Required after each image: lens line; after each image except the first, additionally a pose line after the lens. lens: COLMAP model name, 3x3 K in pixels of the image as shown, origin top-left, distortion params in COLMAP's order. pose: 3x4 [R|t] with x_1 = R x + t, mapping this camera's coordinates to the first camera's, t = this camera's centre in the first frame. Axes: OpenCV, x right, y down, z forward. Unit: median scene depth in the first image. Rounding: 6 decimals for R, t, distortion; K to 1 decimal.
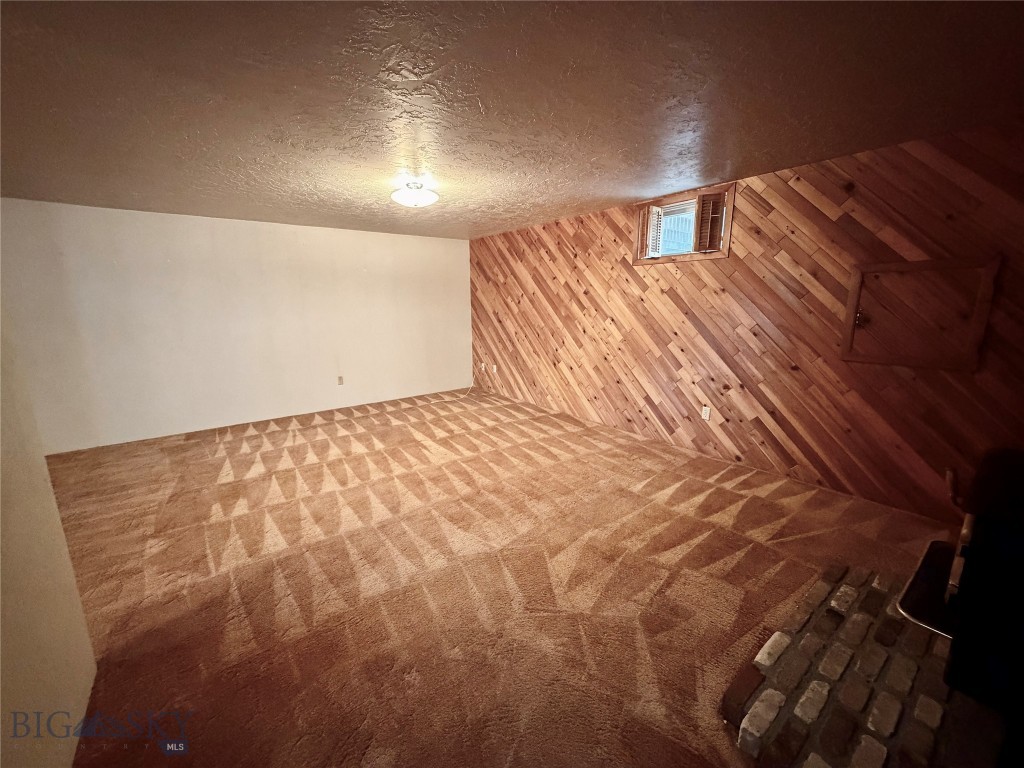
lens RADIAL K [[410.1, 0, 510.7], [0, 410.1, 384.5], [0, 0, 1]] dist [0.000852, -0.000753]
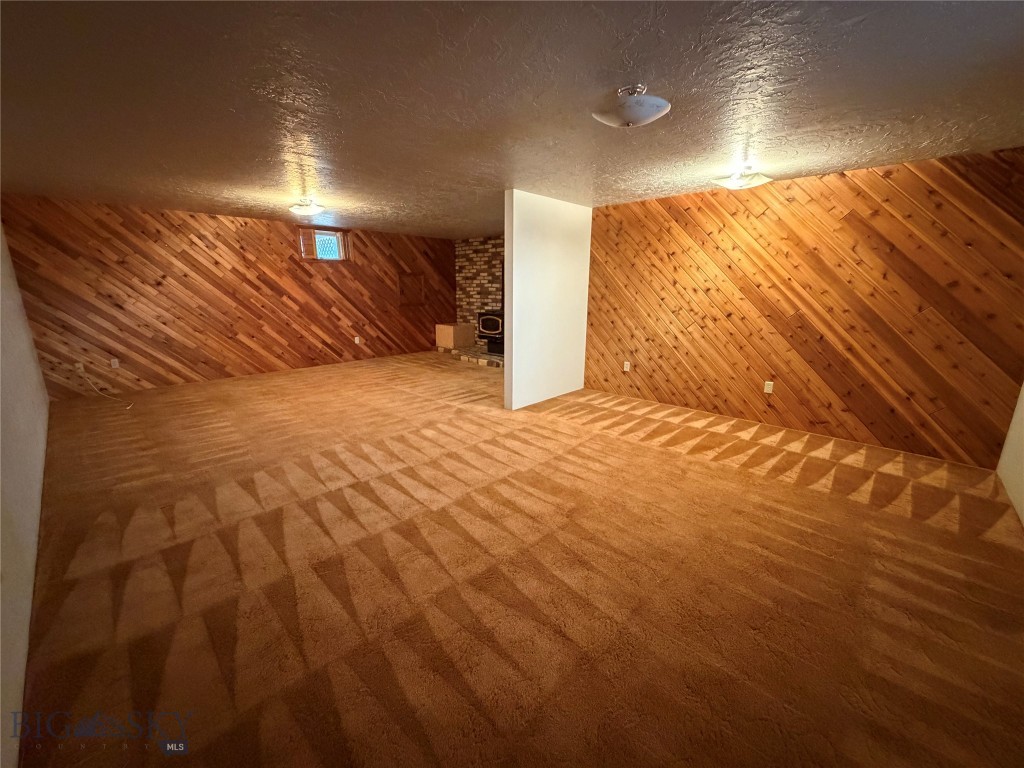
lens RADIAL K [[410.1, 0, 508.2], [0, 410.1, 383.0], [0, 0, 1]] dist [0.000852, -0.000753]
pose [[-0.159305, -0.220120, 0.962377, -1.598773], [0.192821, 0.949114, 0.249004, -0.088053], [-0.968216, 0.225234, -0.108755, 0.525895]]
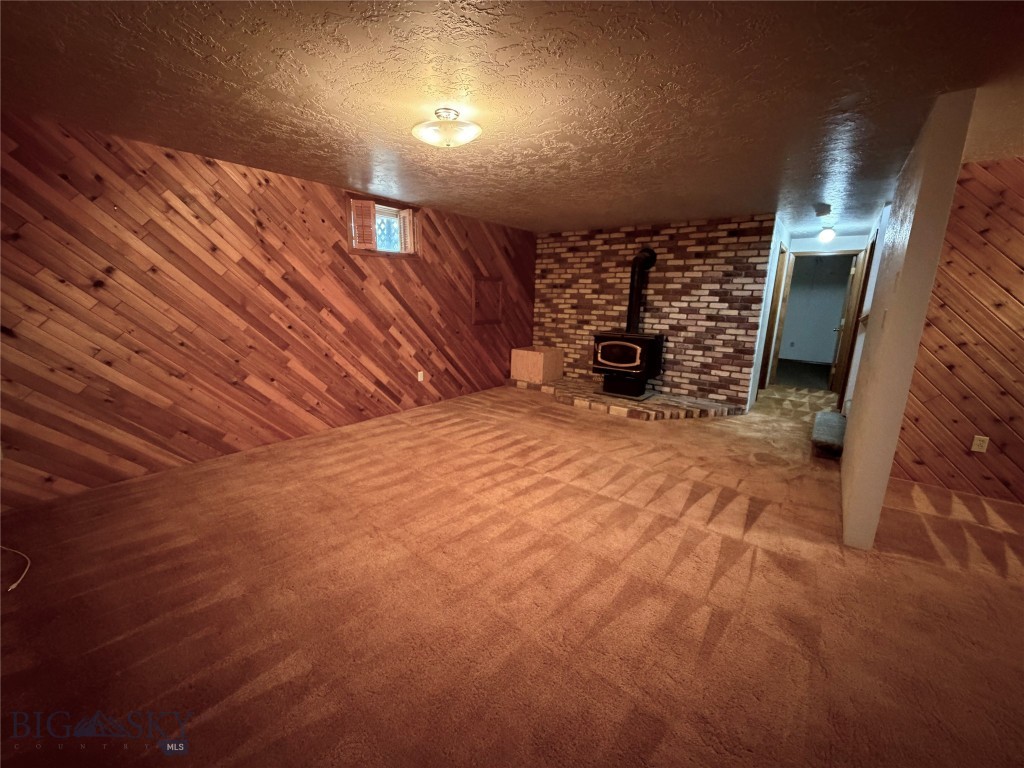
lens RADIAL K [[410.1, 0, 508.5], [0, 410.1, 382.9], [0, 0, 1]] dist [0.000852, -0.000753]
pose [[-0.246710, -0.199169, 0.948402, -0.843939], [0.172260, 0.954055, 0.245166, -0.182960], [-0.953656, 0.223856, -0.201066, 0.970023]]
